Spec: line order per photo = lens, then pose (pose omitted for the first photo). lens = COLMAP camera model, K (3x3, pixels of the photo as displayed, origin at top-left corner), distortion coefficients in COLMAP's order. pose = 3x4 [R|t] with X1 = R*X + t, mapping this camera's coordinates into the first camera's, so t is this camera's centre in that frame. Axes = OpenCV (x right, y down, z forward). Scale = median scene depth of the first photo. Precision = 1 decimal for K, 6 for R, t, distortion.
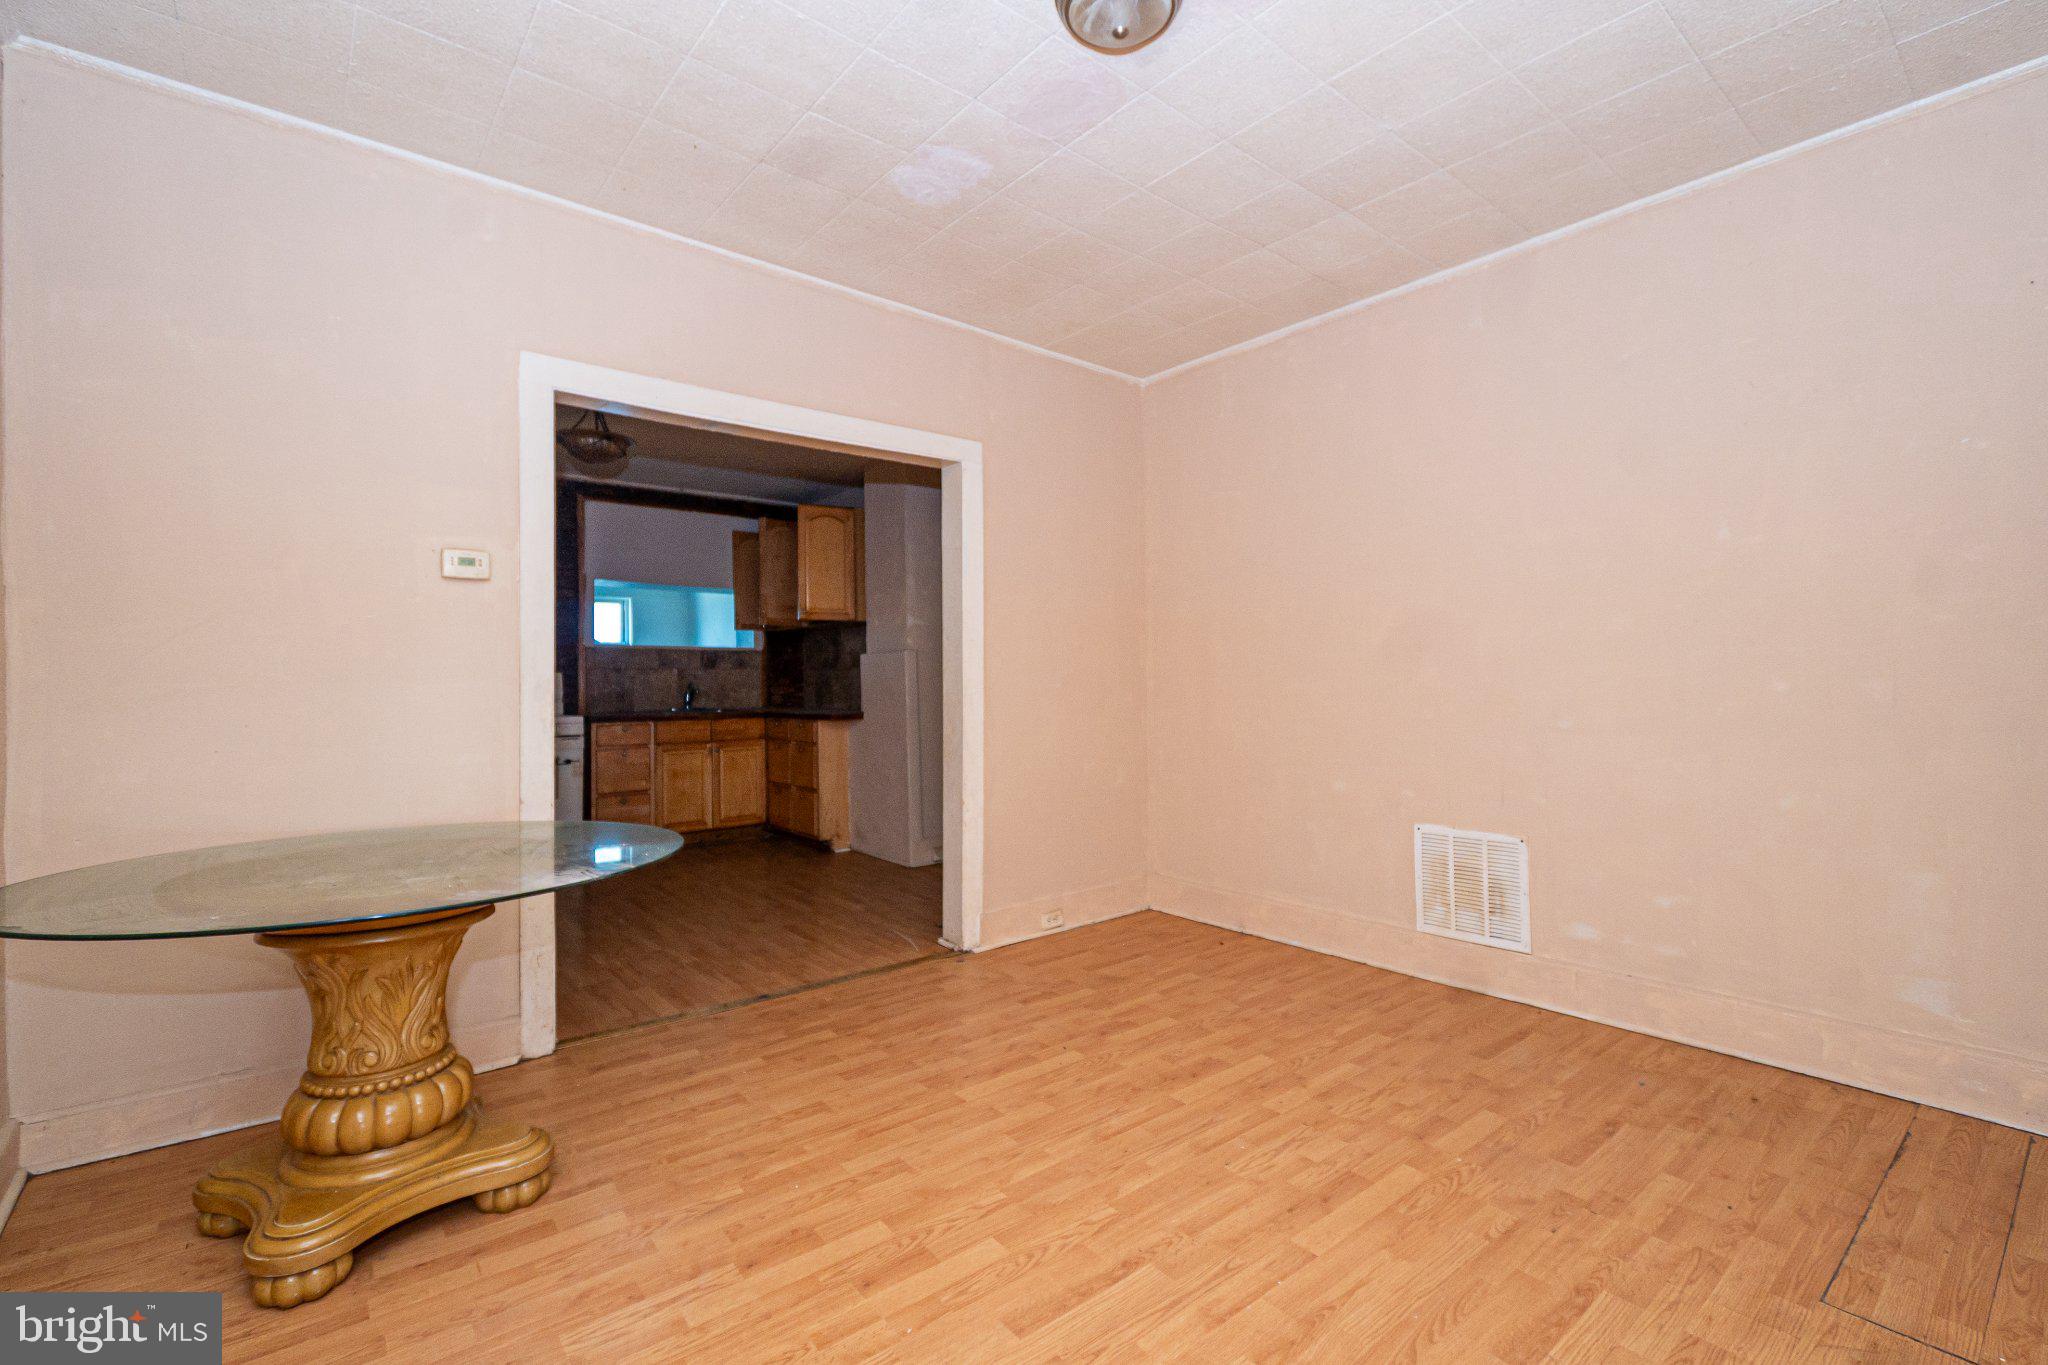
lens RADIAL K [[913.2, 0, 1052.0], [0, 913.2, 680.5], [0, 0, 1]] dist [0.009355, -0.005290]
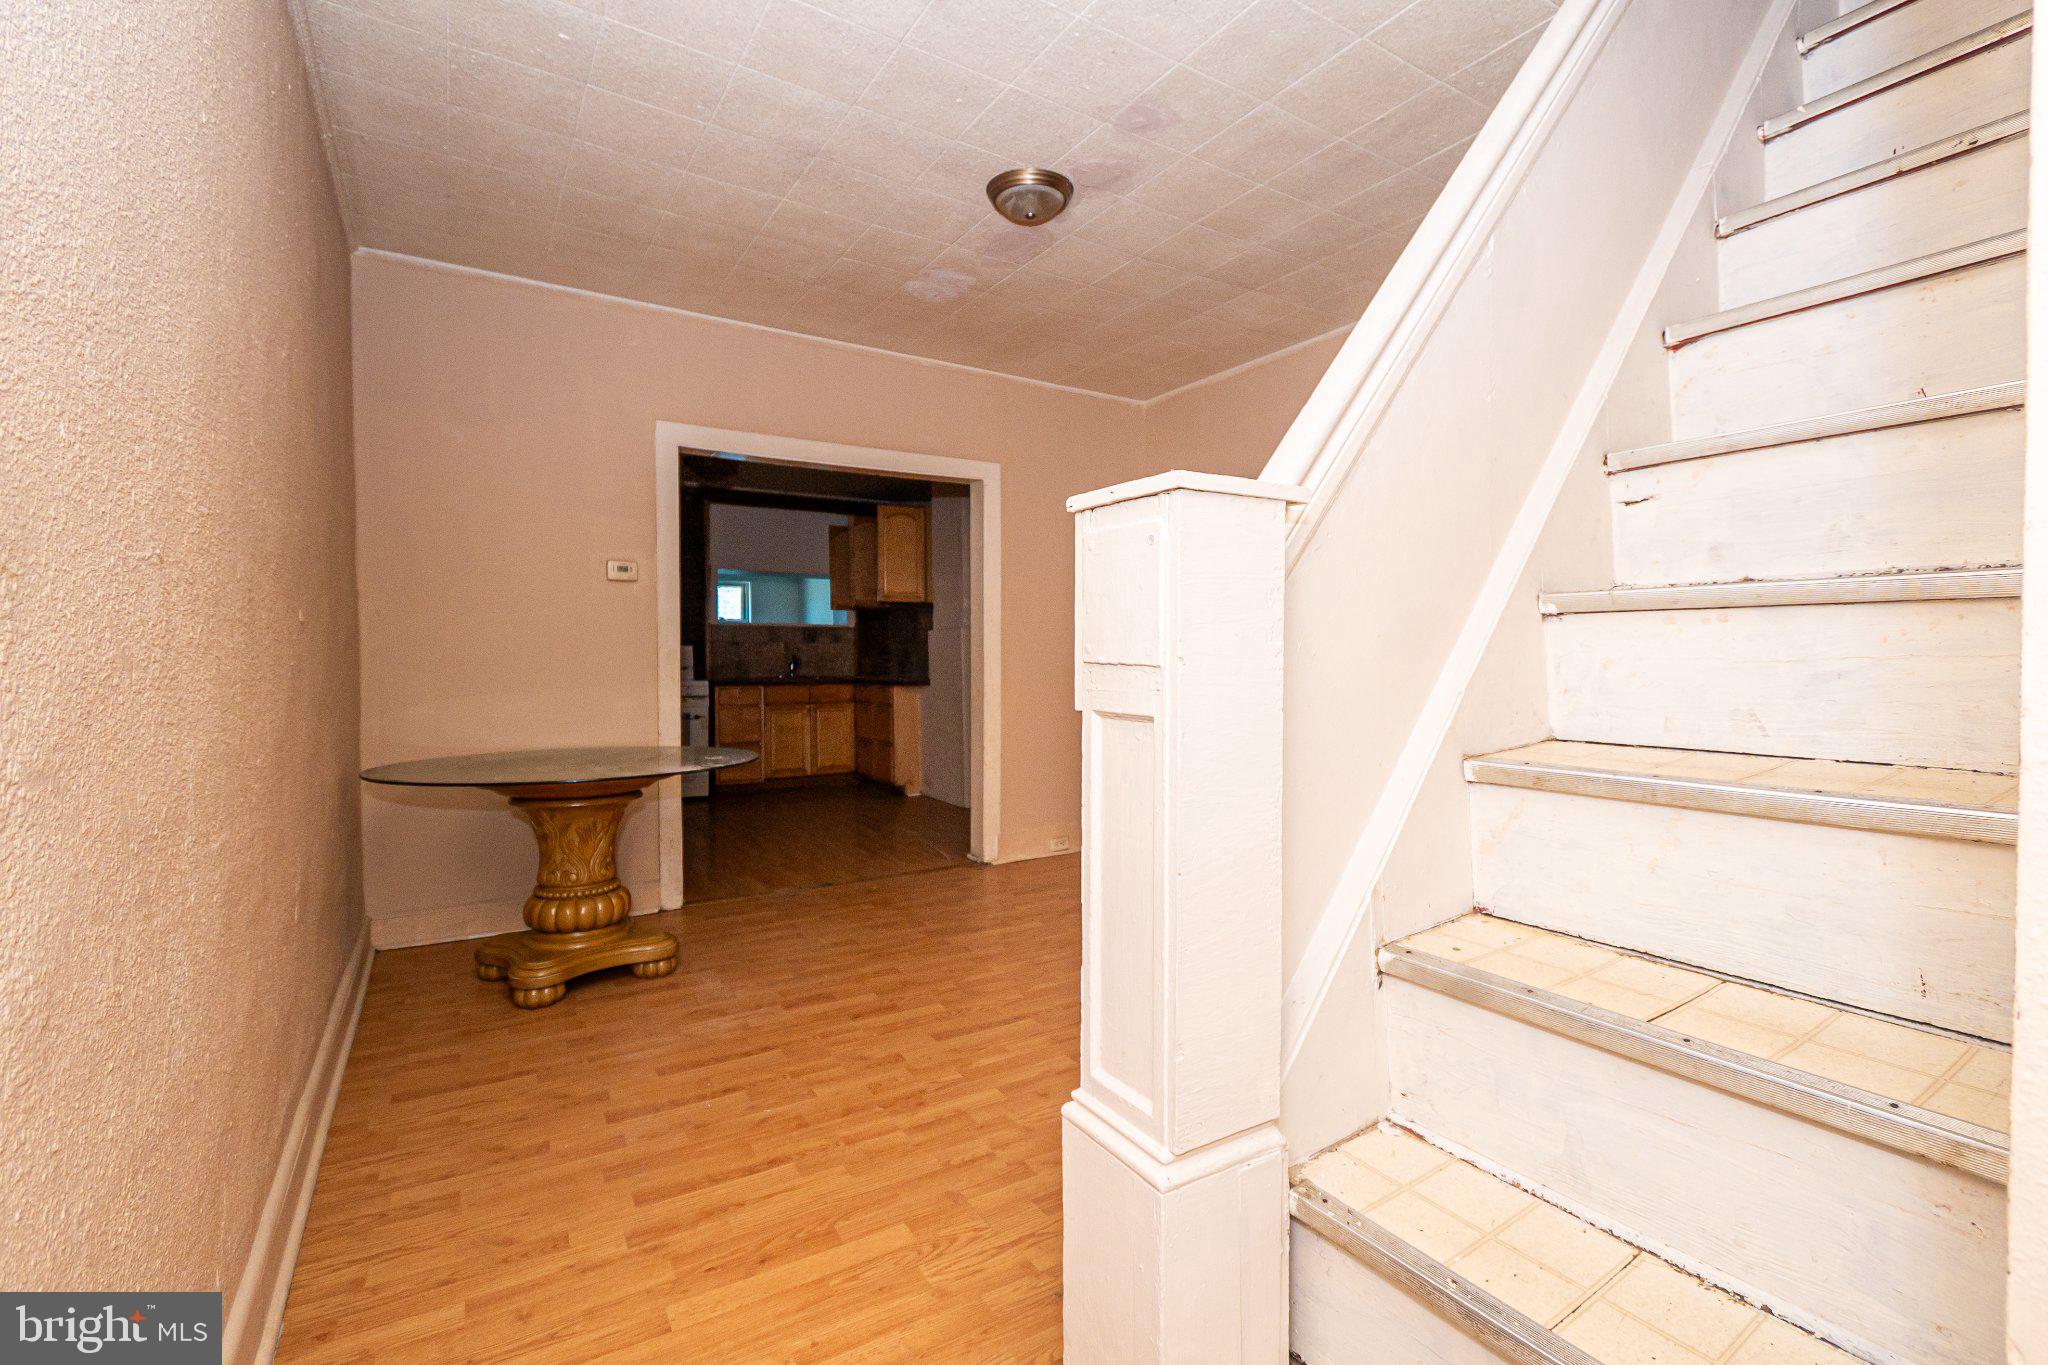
lens RADIAL K [[913.2, 0, 1052.0], [0, 913.2, 680.5], [0, 0, 1]] dist [0.009355, -0.005290]
pose [[0.992198, 0.007727, -0.124430, 0.201429], [-0.004331, 0.999611, 0.027541, 0.005040], [0.124595, -0.026787, 0.991846, -0.330901]]
